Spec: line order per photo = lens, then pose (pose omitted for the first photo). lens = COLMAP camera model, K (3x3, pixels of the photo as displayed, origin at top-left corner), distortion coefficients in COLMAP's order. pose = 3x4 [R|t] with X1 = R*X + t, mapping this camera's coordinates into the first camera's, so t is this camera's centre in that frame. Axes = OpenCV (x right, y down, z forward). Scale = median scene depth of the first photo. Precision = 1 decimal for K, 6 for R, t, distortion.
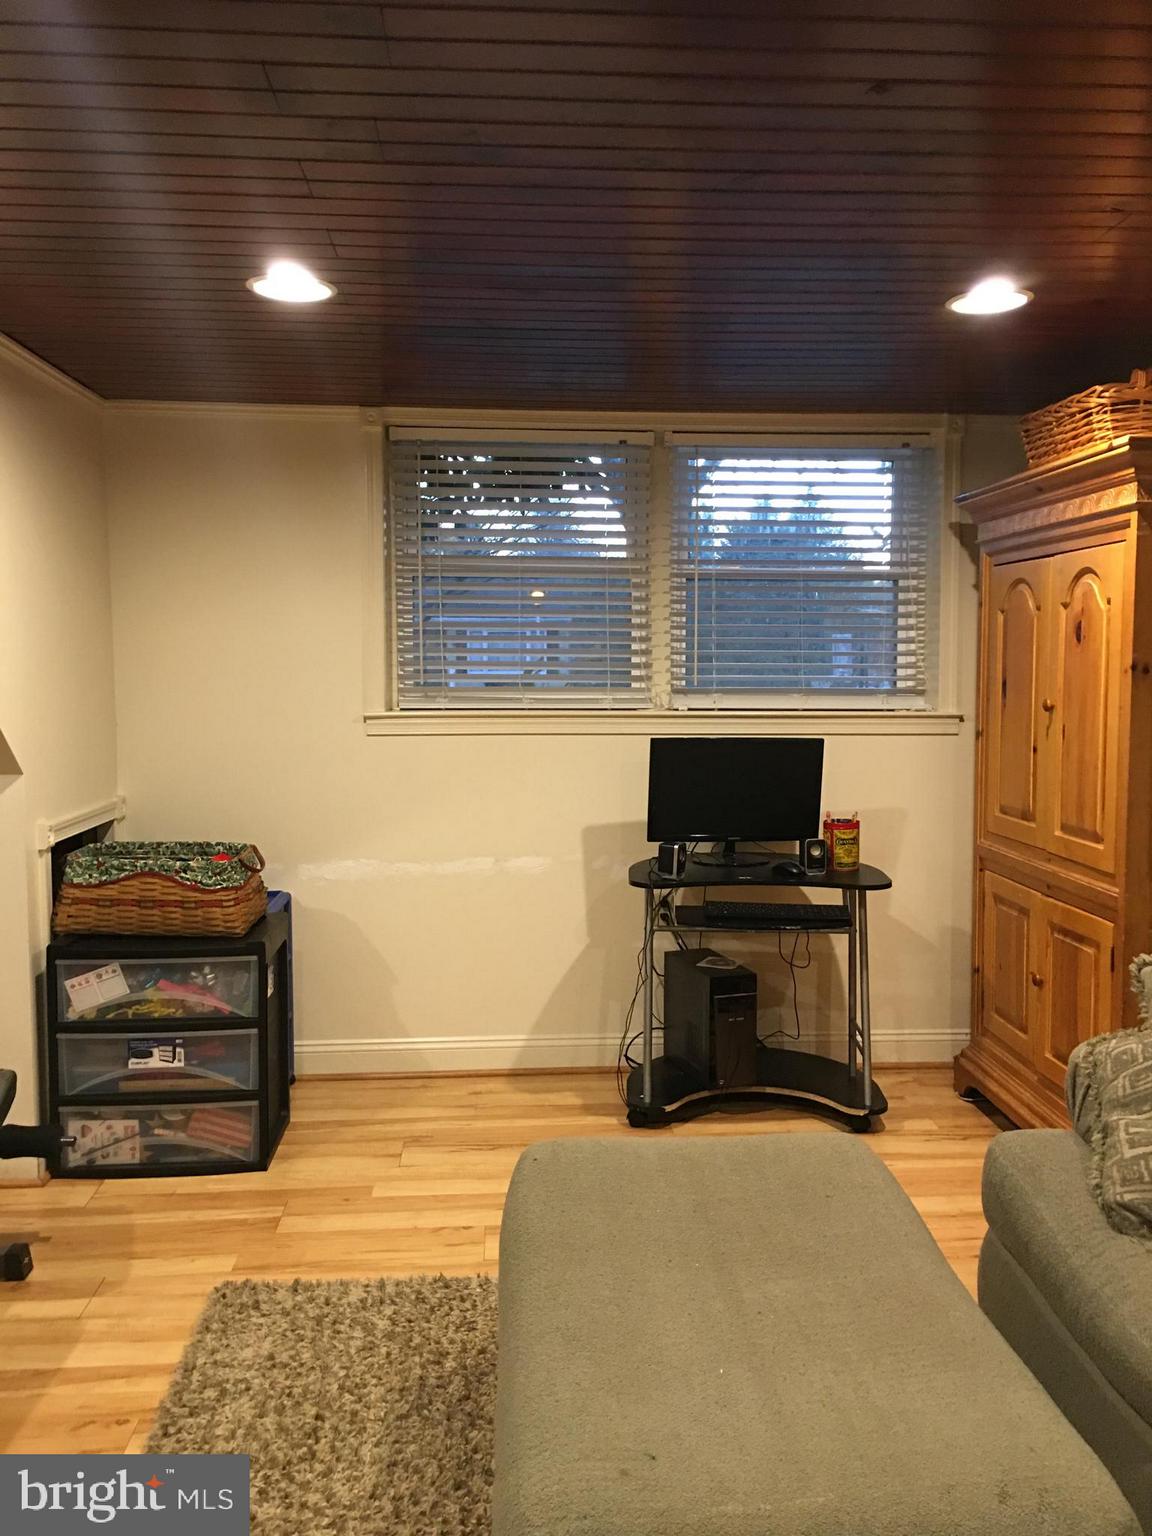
lens RADIAL K [[1300.7, 0, 610.7], [0, 1300.7, 754.7], [0, 0, 1]] dist [0.078133, -0.090055]
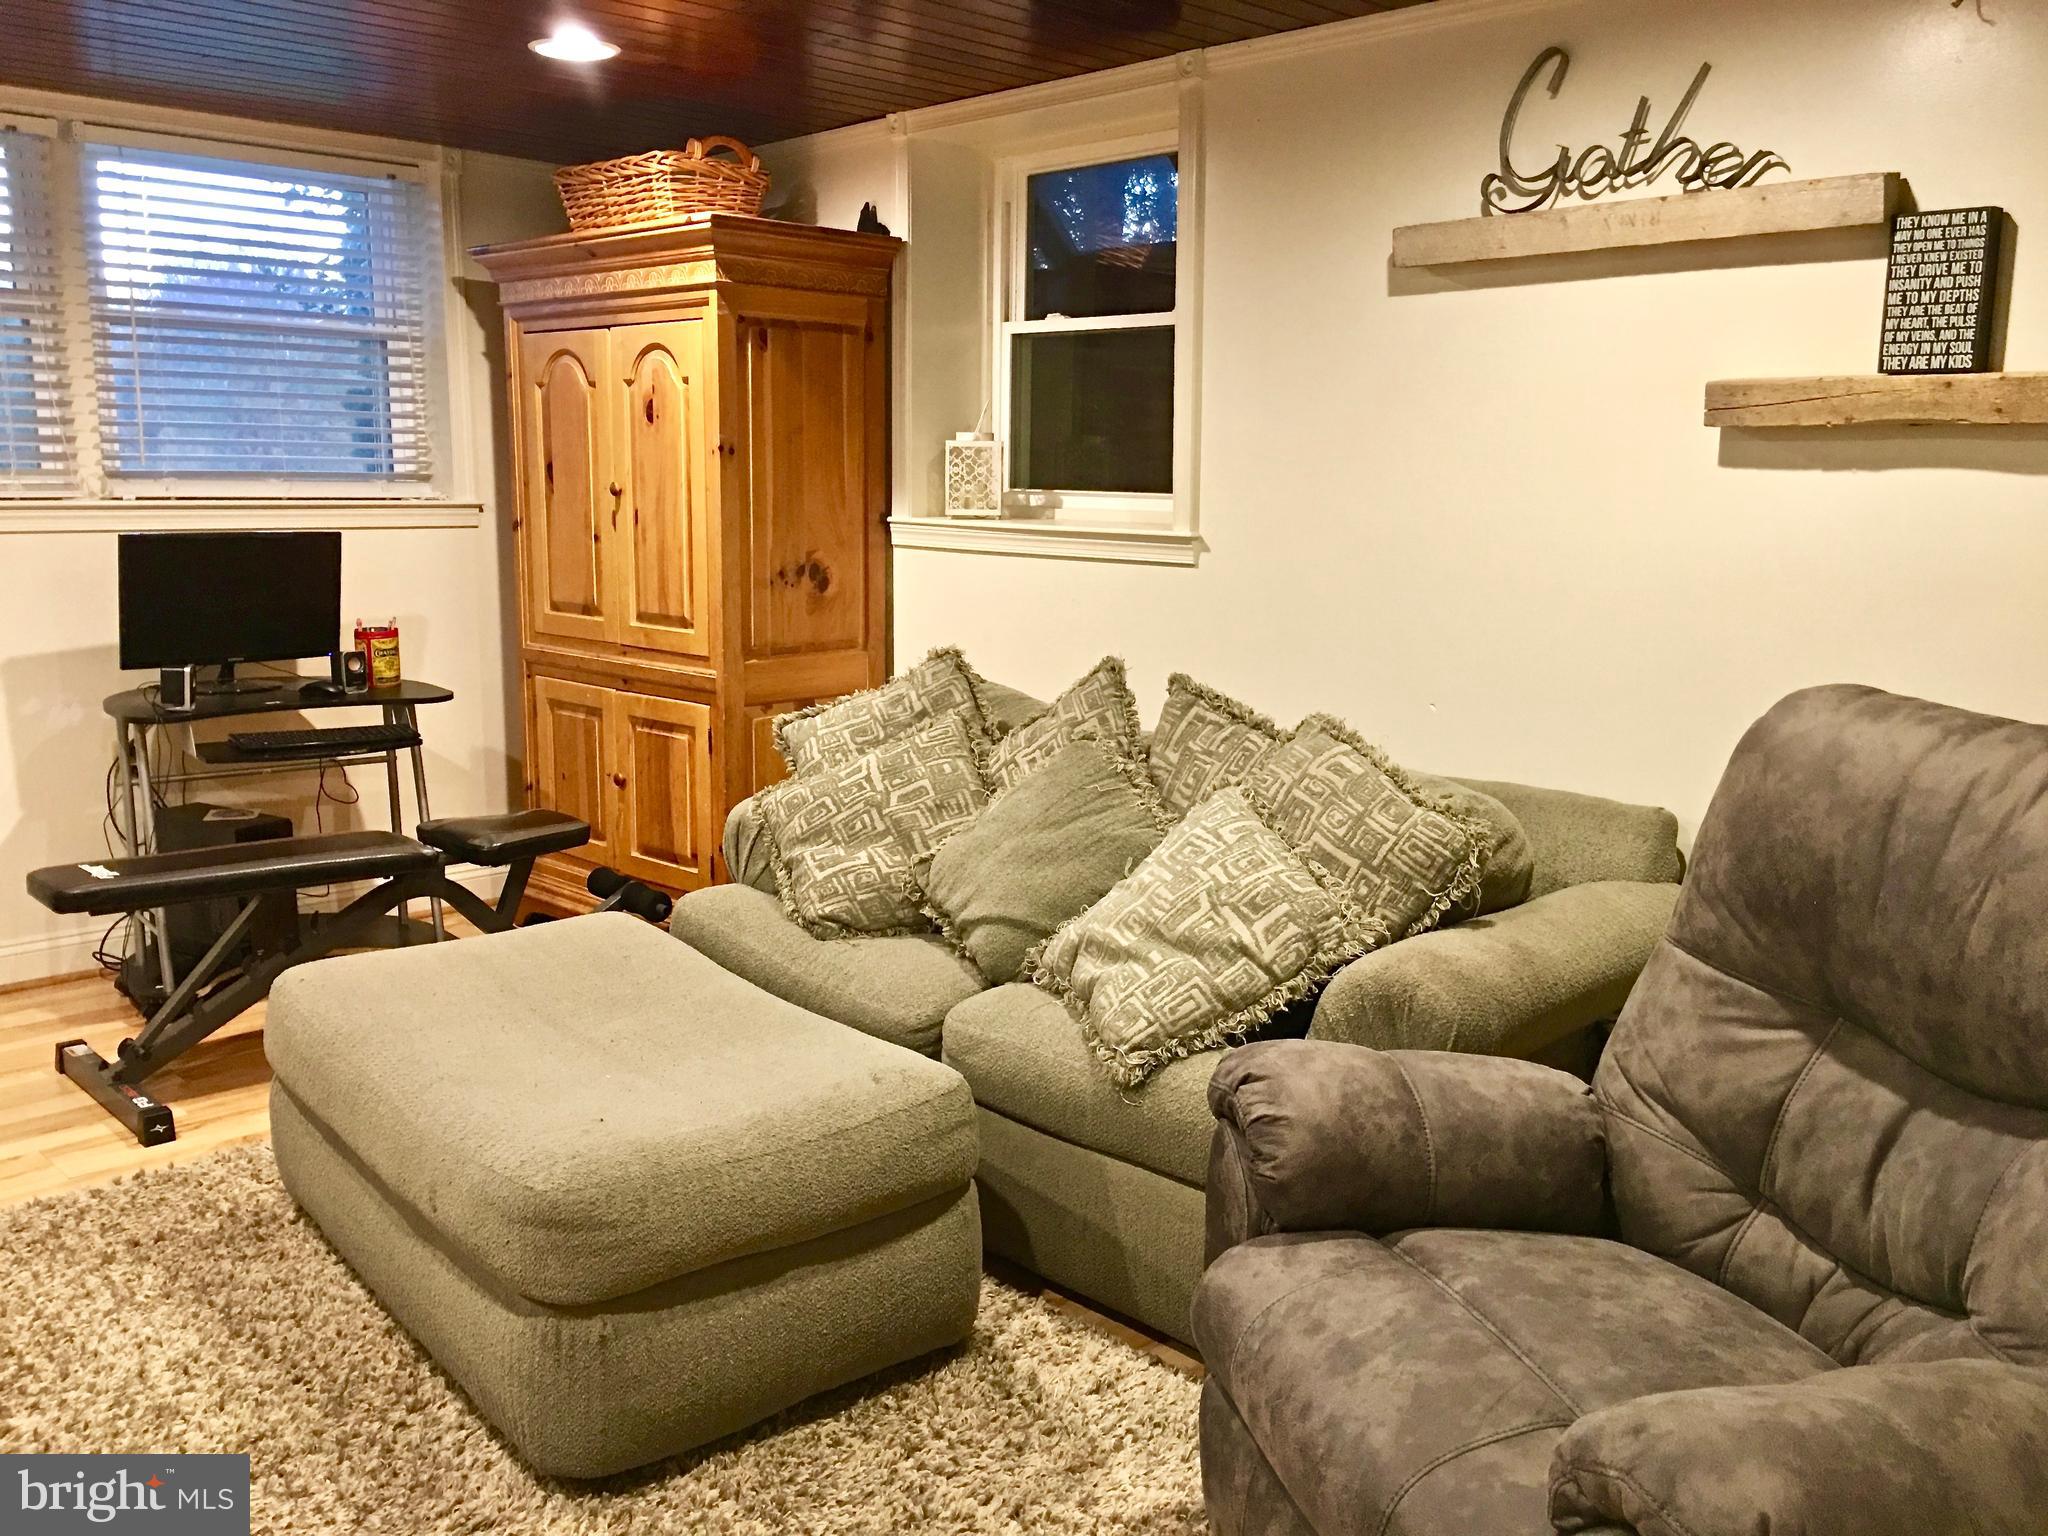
lens RADIAL K [[1734.3, 0, 1017.7], [0, 1734.3, 760.6], [0, 0, 1]] dist [0.078133, -0.090055]
pose [[0.757627, -0.104861, 0.644209, -0.270542], [0.039257, 0.992544, 0.115393, 0.022470], [-0.651506, -0.062135, 0.756095, -0.150939]]
